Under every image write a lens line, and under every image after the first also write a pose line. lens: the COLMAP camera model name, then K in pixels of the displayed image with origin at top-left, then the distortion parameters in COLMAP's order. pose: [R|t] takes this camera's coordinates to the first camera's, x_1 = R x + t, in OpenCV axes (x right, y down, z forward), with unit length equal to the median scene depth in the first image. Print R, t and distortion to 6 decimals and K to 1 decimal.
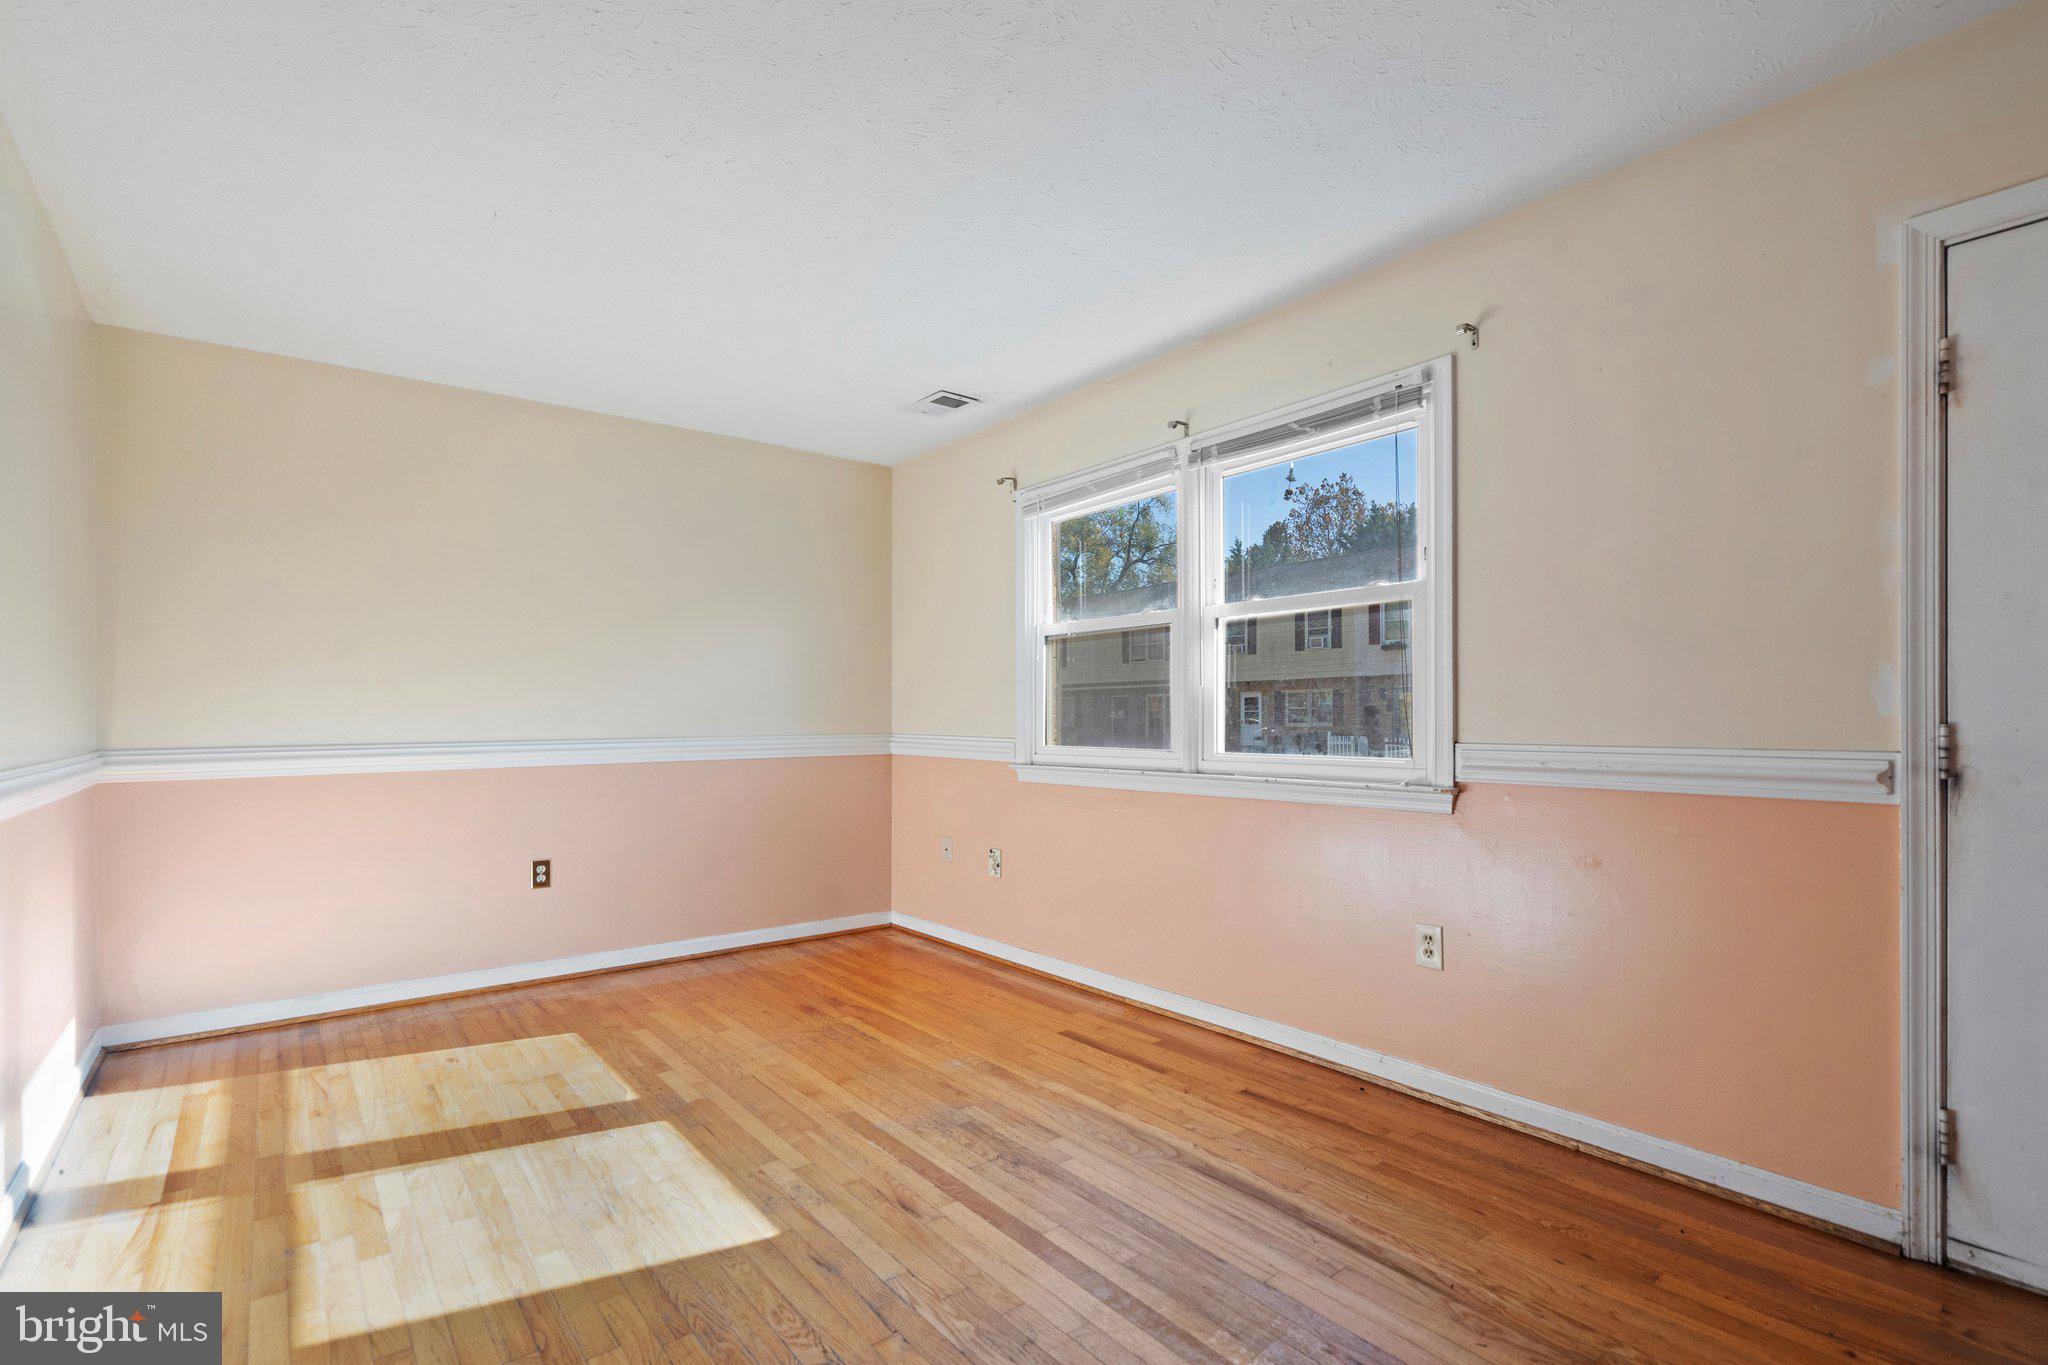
lens RADIAL K [[944.6, 0, 1015.1], [0, 944.6, 741.7], [0, 0, 1]] dist [-0.005442, 0.001934]
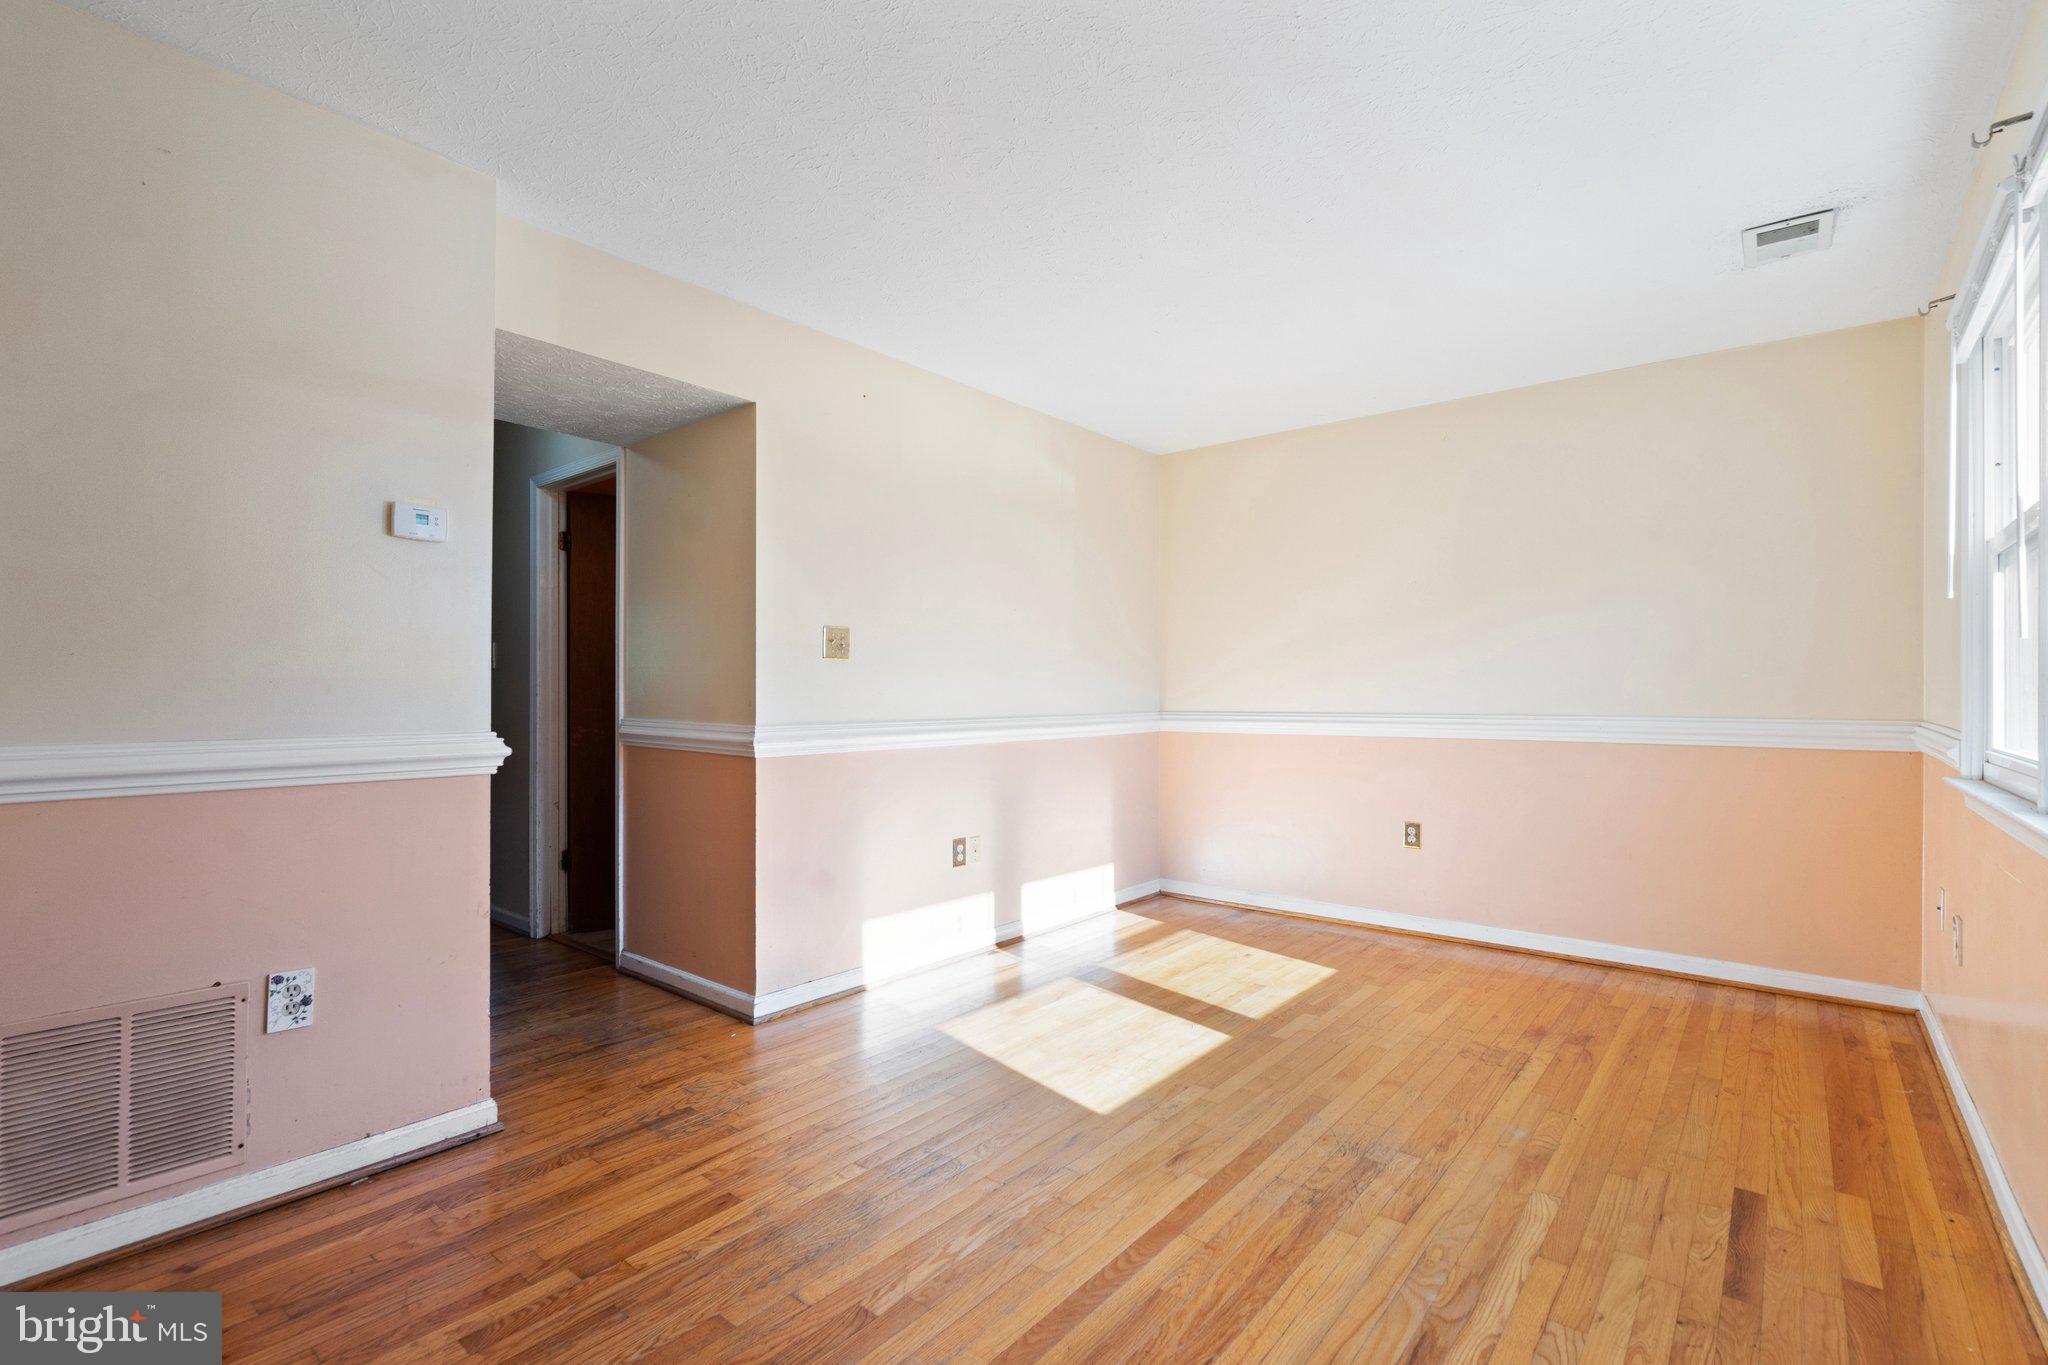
lens RADIAL K [[944.6, 0, 1019.0], [0, 944.6, 695.2], [0, 0, 1]] dist [-0.005442, 0.001934]
pose [[0.211825, 0.006975, -0.977283, 0.609553], [-0.028395, 0.999596, 0.000980, -0.013400], [0.976895, 0.027542, 0.211938, 0.409673]]
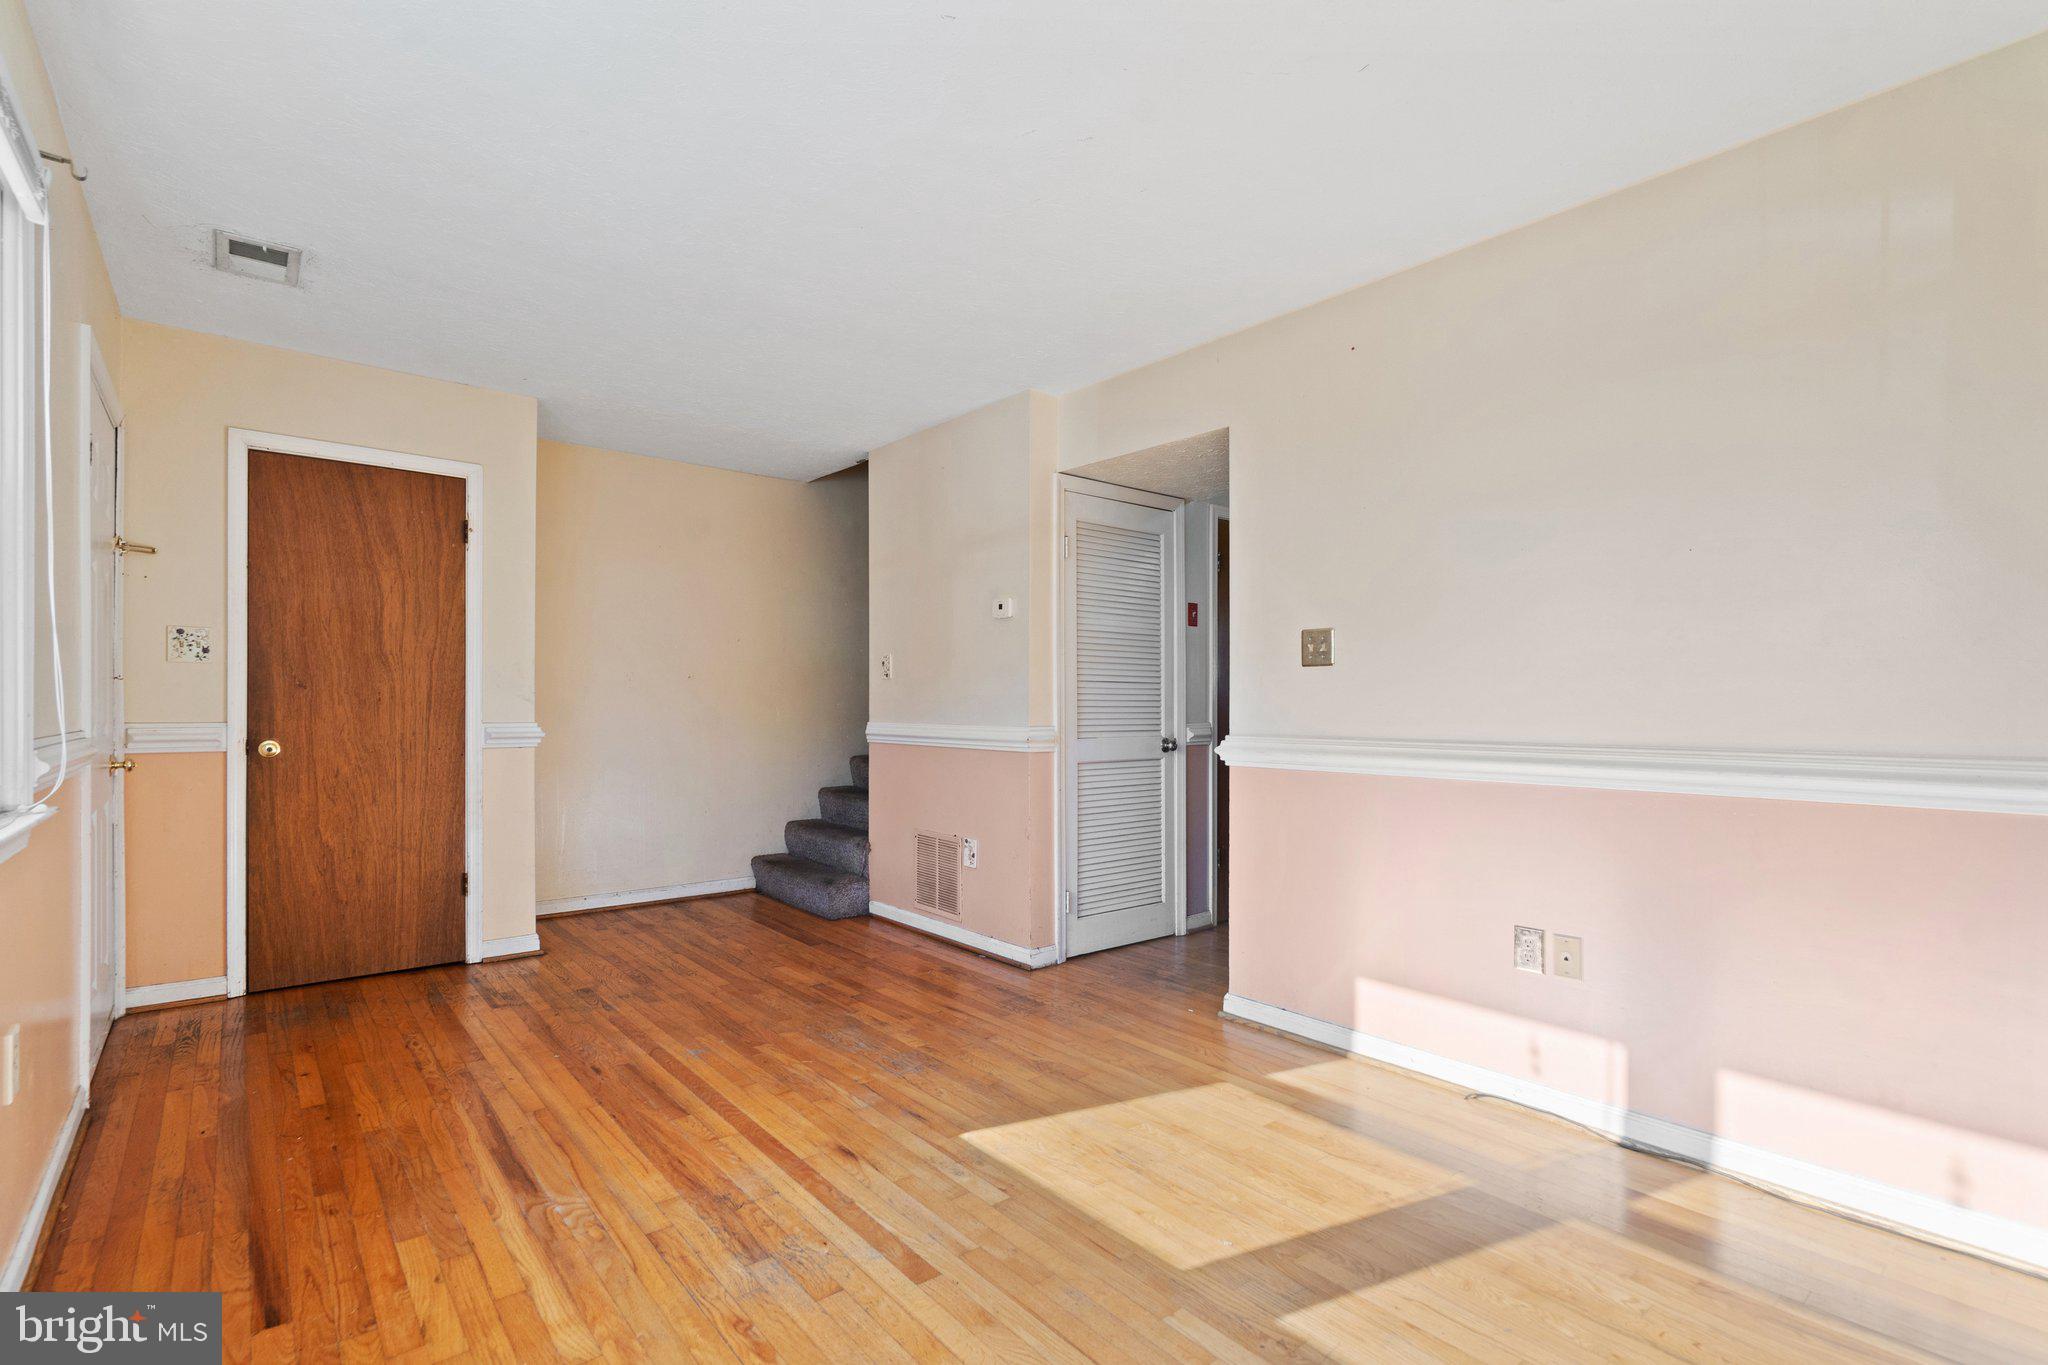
lens RADIAL K [[944.6, 0, 1002.1], [0, 944.6, 686.0], [0, 0, 1]] dist [-0.005442, 0.001934]
pose [[-0.999945, 0.000352, -0.010452, -0.194667], [0.000287, 0.999981, 0.006184, -0.035304], [0.010454, 0.006180, -0.999926, 1.451555]]
